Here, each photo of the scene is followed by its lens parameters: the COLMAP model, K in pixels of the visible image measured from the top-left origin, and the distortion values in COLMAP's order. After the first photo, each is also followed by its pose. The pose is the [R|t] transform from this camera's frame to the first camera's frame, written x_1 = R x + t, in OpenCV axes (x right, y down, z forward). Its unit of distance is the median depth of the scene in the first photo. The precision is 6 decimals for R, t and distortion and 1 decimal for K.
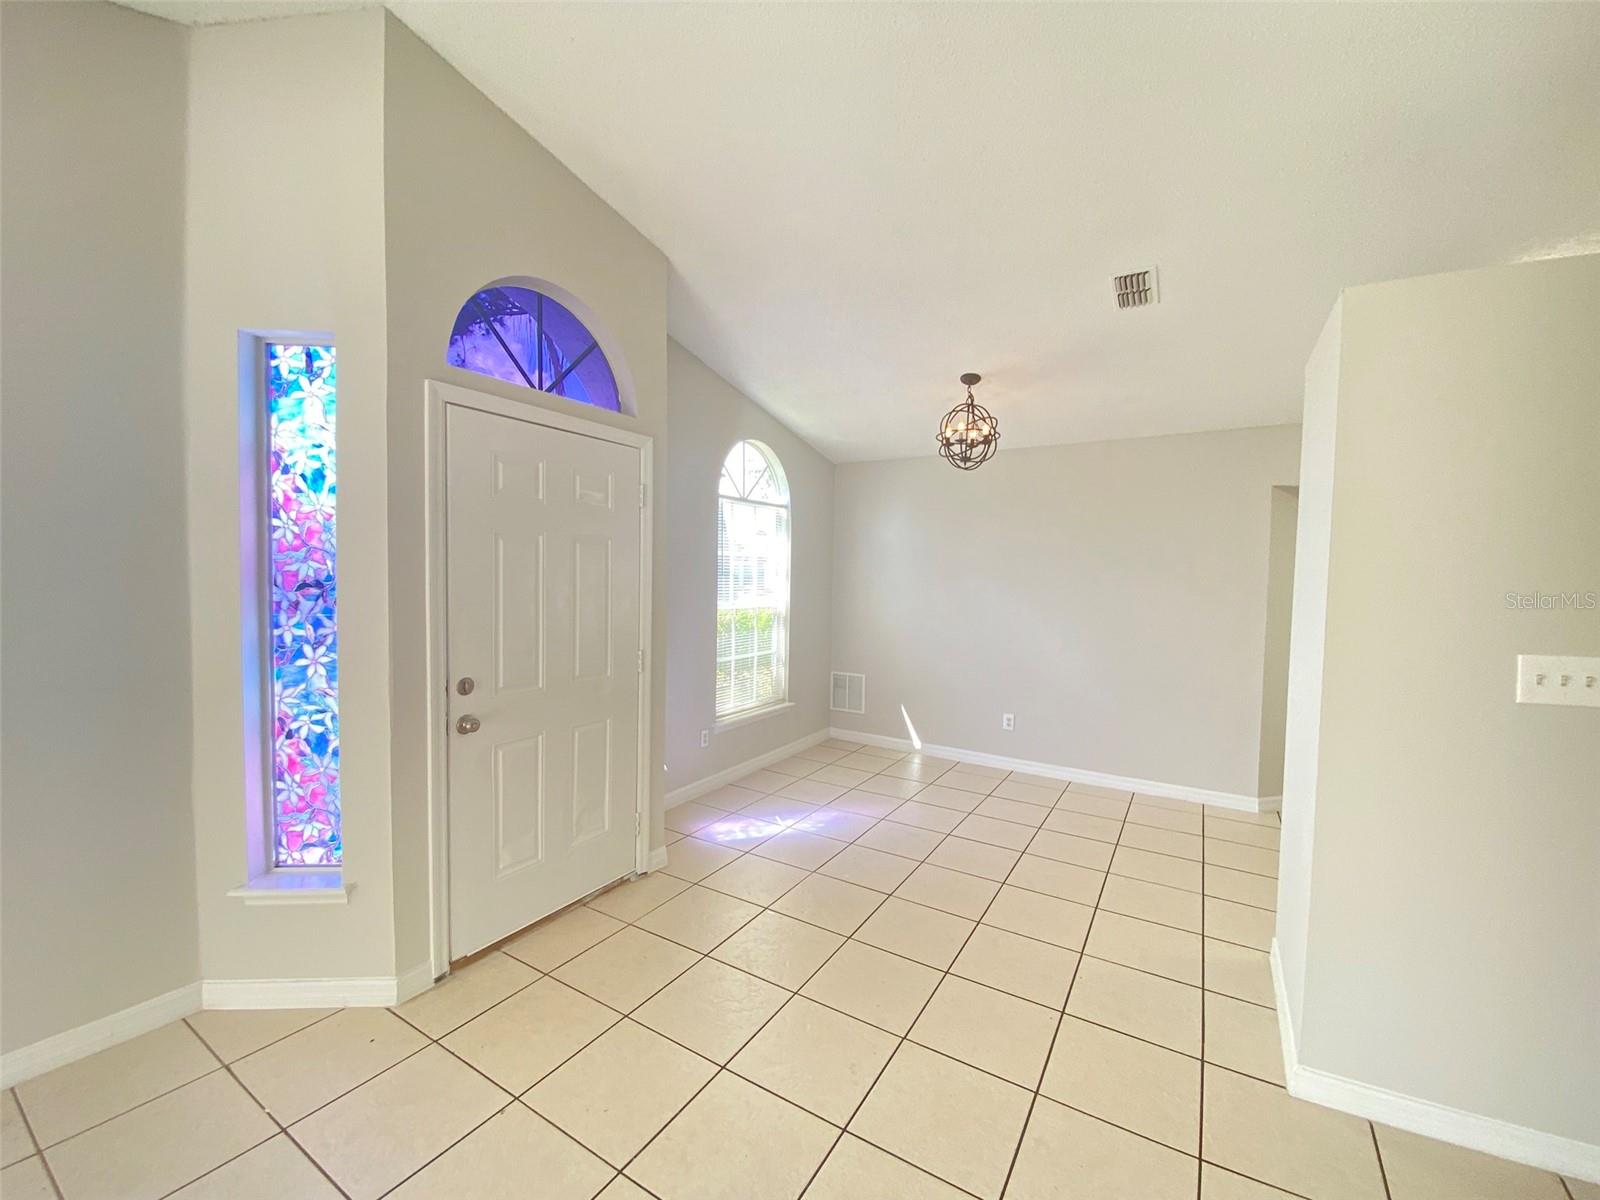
lens RADIAL K [[645.7, 0, 801.9], [0, 645.7, 601.2], [0, 0, 1]] dist [0.001085, -0.012848]
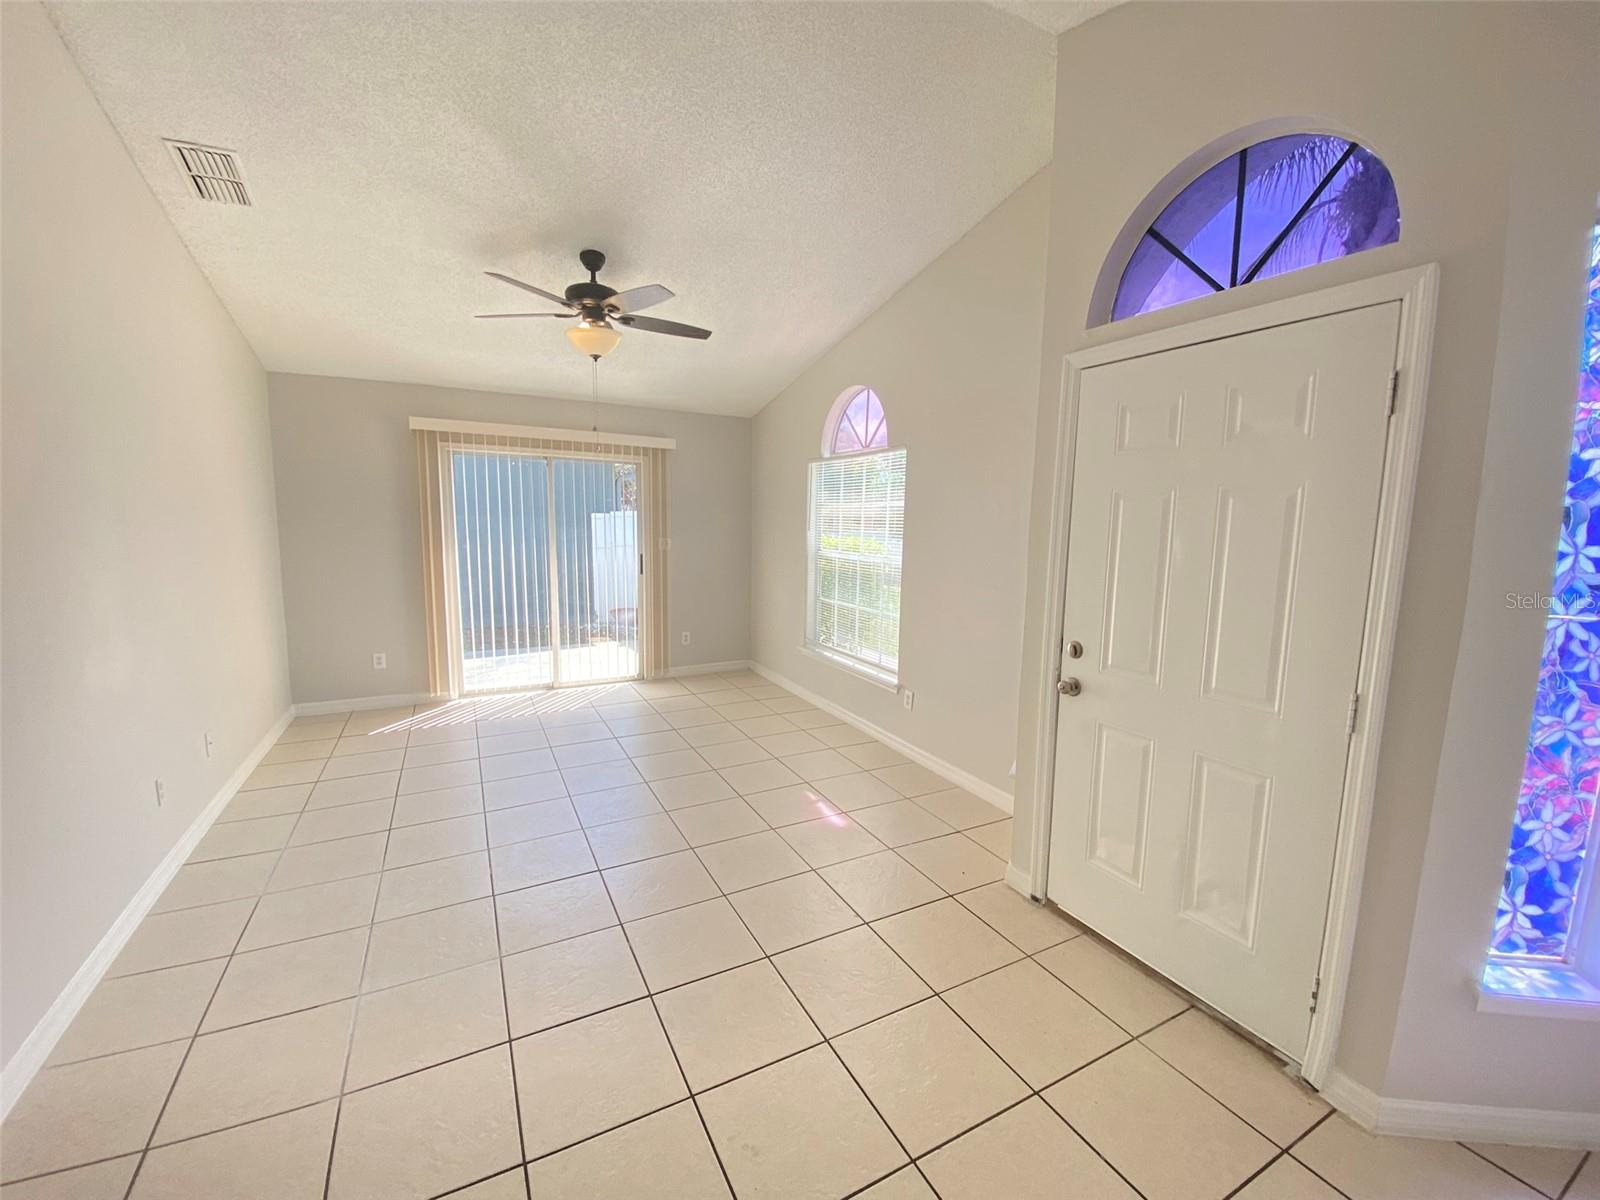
lens RADIAL K [[645.7, 0, 801.9], [0, 645.7, 601.2], [0, 0, 1]] dist [0.001085, -0.012848]
pose [[-0.509354, 0.080030, -0.856828, 0.550820], [-0.066266, 0.989062, 0.131774, -0.047157], [0.858002, 0.123898, -0.498479, 1.113549]]
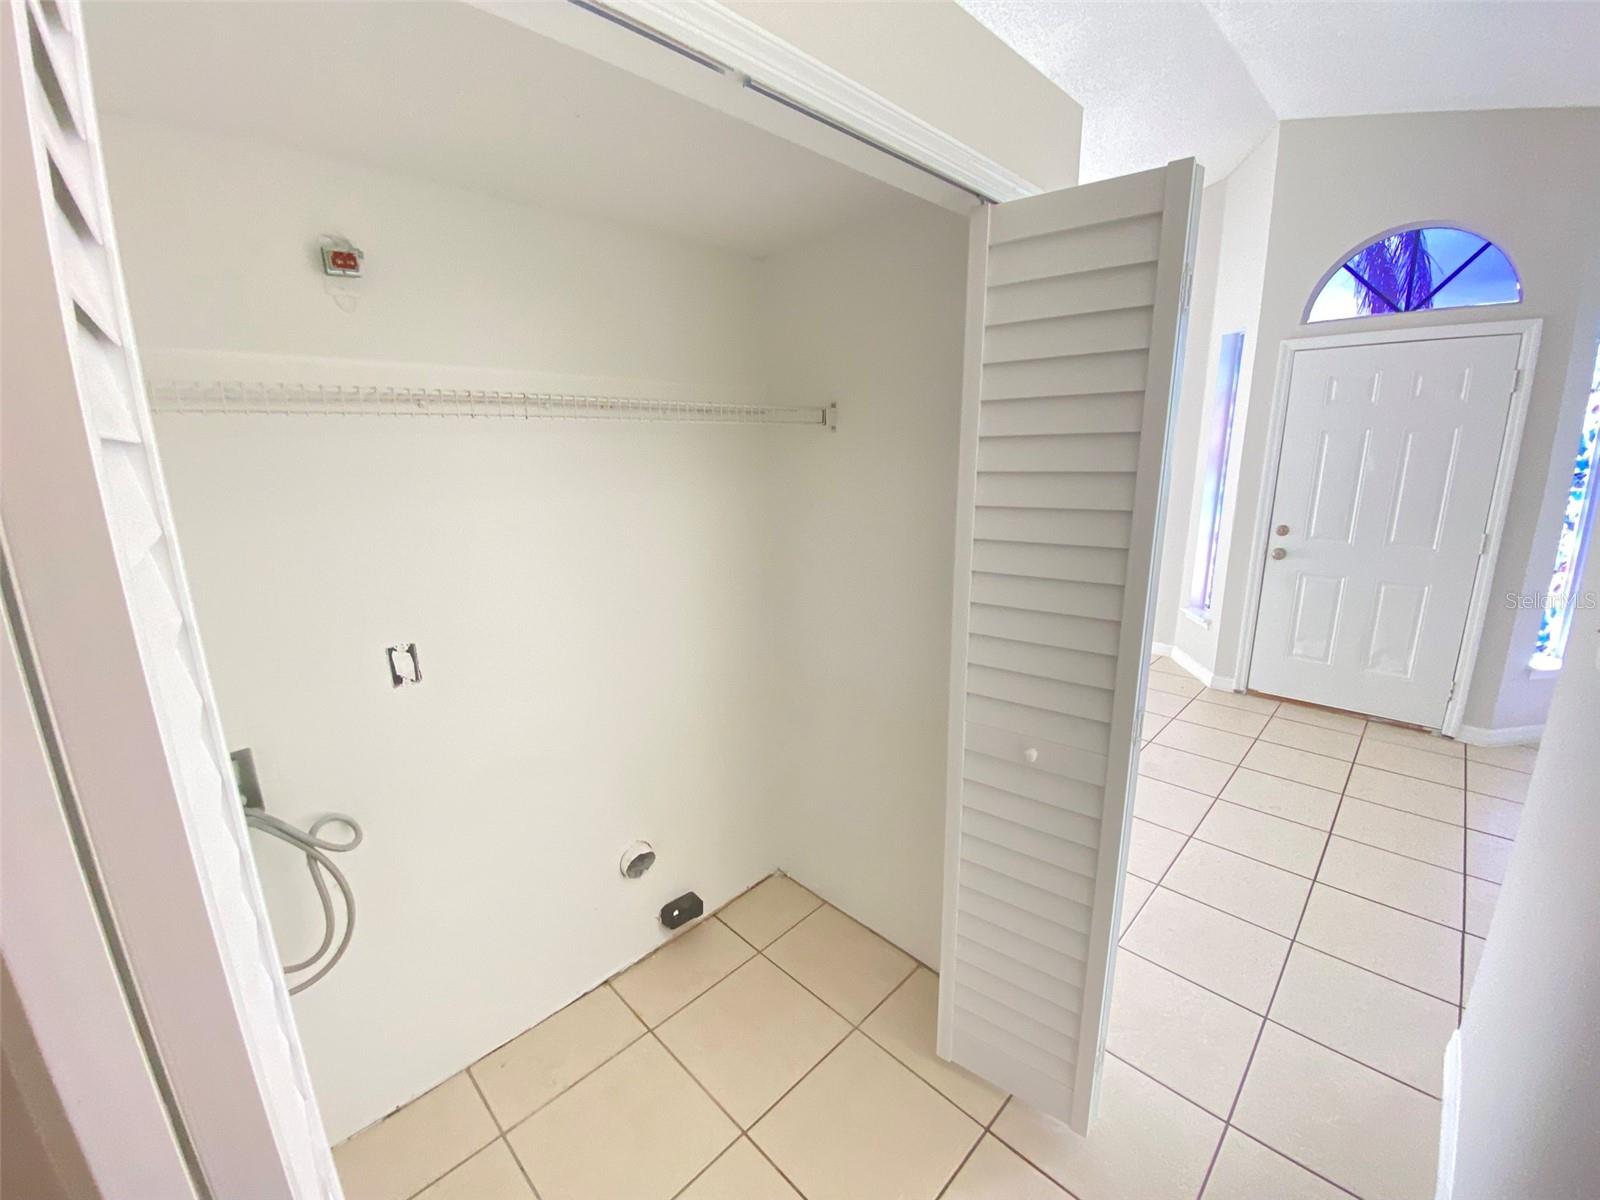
lens RADIAL K [[637.3, 0, 800.0], [0, 637.3, 600.0], [0, 0, 1]] dist [-0.000586, -0.012534]
pose [[-0.240219, 0.211641, -0.947366, 1.303350], [-0.026097, 0.974182, 0.224249, -0.022847], [0.970368, 0.078593, -0.228494, 0.198408]]
